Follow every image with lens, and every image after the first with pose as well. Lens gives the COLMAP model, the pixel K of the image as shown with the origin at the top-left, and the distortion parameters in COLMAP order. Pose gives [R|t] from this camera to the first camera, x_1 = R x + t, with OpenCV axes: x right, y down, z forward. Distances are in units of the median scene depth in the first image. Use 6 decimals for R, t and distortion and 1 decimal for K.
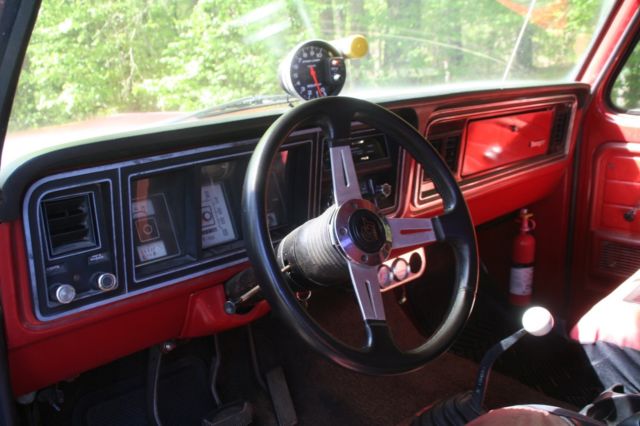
lens RADIAL K [[760.3, 0, 310.1], [0, 760.3, 221.6], [0, 0, 1]] dist [0.008086, 0.016840]
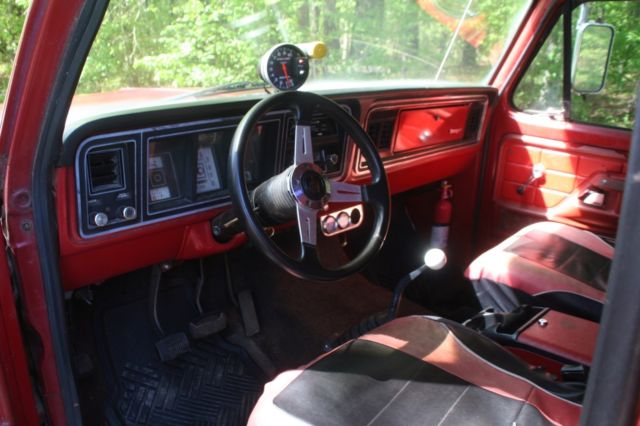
lens RADIAL K [[659.5, 0, 319.8], [0, 659.5, 223.3], [0, 0, 1]] dist [-0.132146, 0.000829]
pose [[0.996823, 0.049410, 0.062476, 0.007339], [-0.052810, 0.997144, 0.053995, 0.009394], [-0.059630, -0.057123, 0.996585, -0.151957]]
